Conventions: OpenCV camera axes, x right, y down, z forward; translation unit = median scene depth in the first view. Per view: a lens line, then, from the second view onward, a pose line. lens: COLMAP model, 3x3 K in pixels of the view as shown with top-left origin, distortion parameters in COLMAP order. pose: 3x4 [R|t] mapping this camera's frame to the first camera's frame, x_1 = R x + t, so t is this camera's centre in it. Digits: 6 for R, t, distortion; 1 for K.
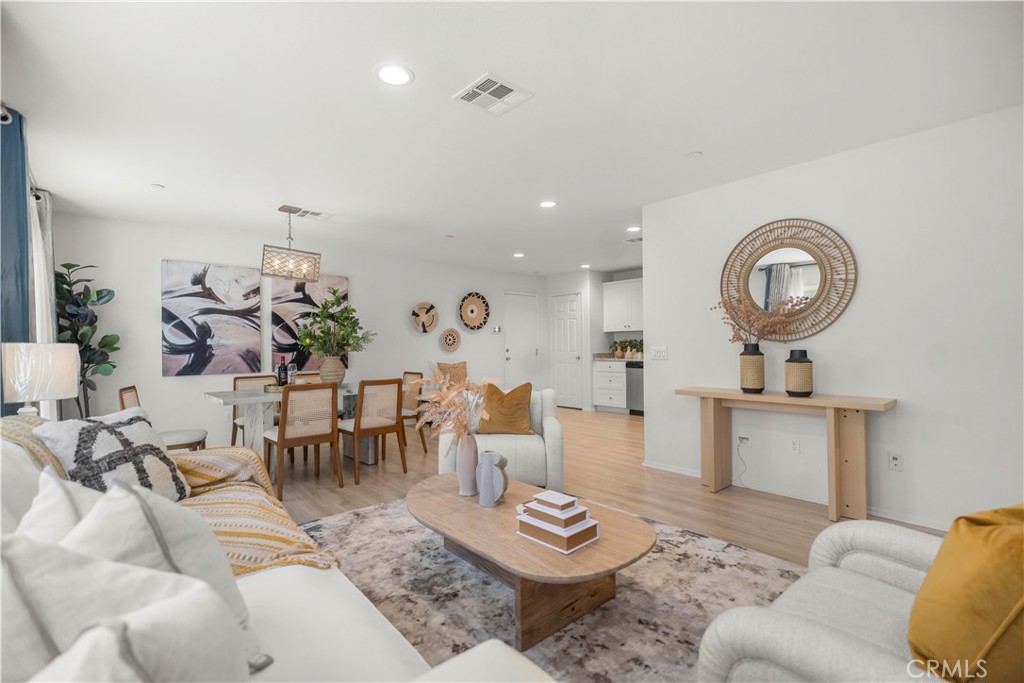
lens RADIAL K [[463.7, 0, 511.7], [0, 463.7, 342.6], [0, 0, 1]] dist [0.004633, -0.001503]
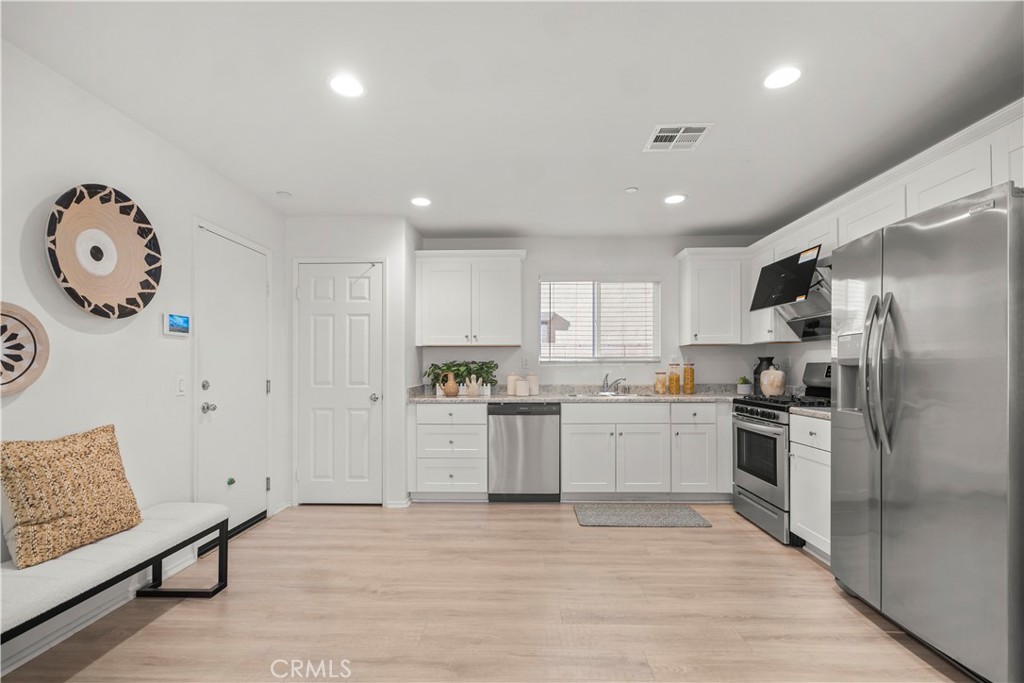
lens RADIAL K [[463.7, 0, 509.0], [0, 463.7, 363.2], [0, 0, 1]] dist [0.004633, -0.001503]
pose [[0.678377, 0.014820, 0.734564, -0.120873], [-0.010009, 0.999890, -0.010929, 0.001304], [-0.734645, 0.000062, 0.678451, 0.609762]]
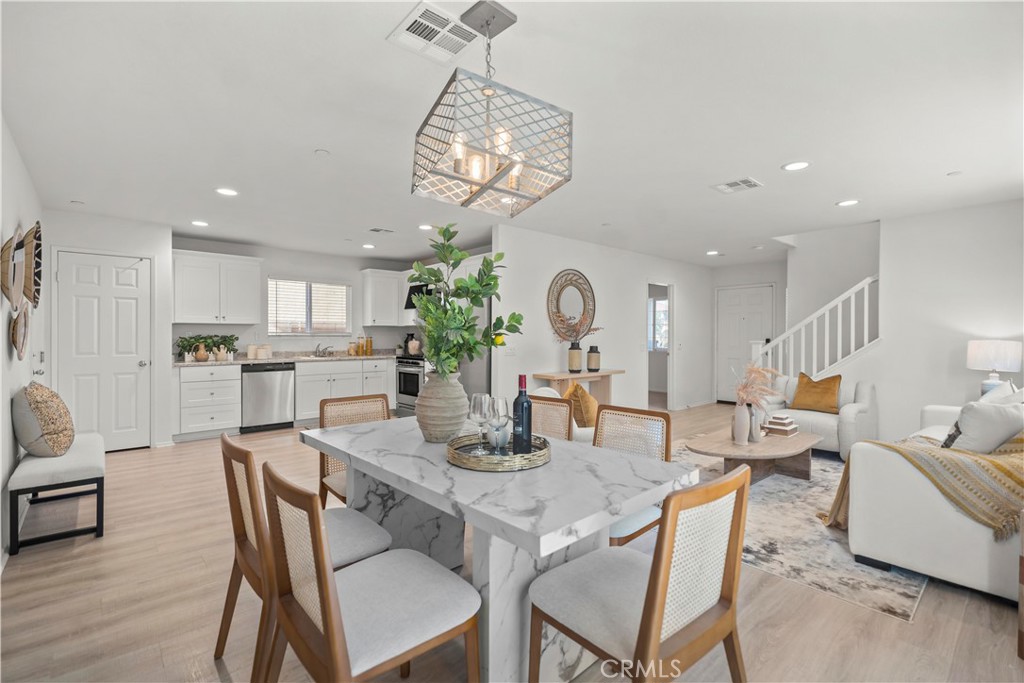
lens RADIAL K [[463.7, 0, 509.5], [0, 463.7, 340.0], [0, 0, 1]] dist [0.004633, -0.001503]
pose [[-0.008975, 0.001331, 0.999959, -0.500563], [-0.007196, 0.999973, -0.001395, -0.001190], [-0.999934, -0.007208, -0.008965, 0.556416]]
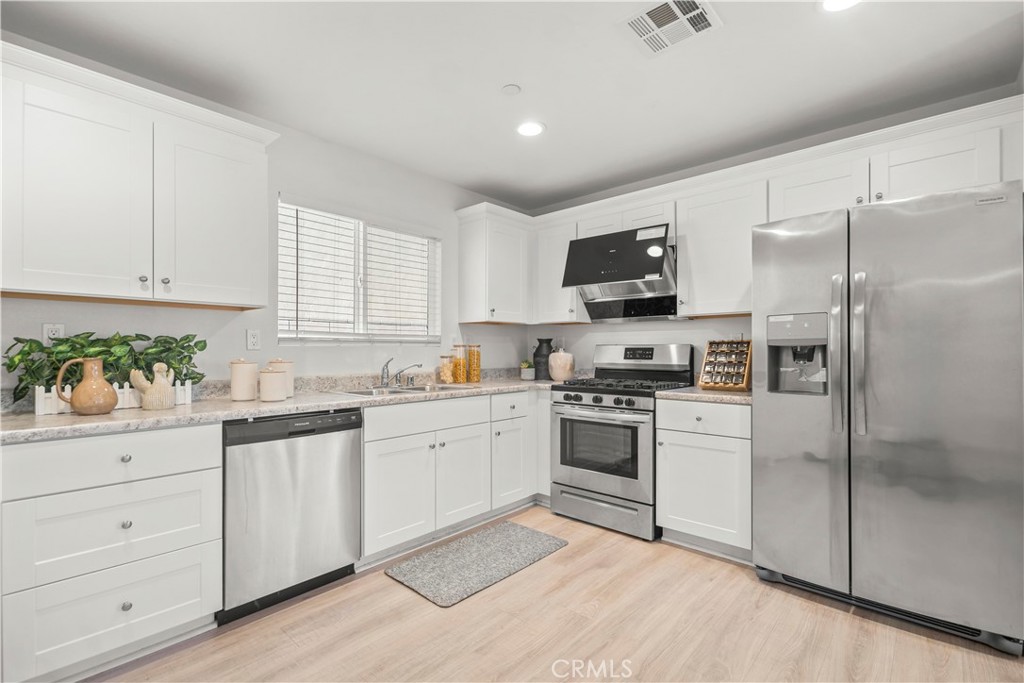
lens RADIAL K [[463.7, 0, 508.3], [0, 463.7, 349.6], [0, 0, 1]] dist [0.004633, -0.001503]
pose [[-0.116351, 0.012578, 0.993129, -0.020926], [-0.006178, 0.999891, -0.013387, 0.004217], [-0.993189, -0.007693, -0.116261, 0.854315]]
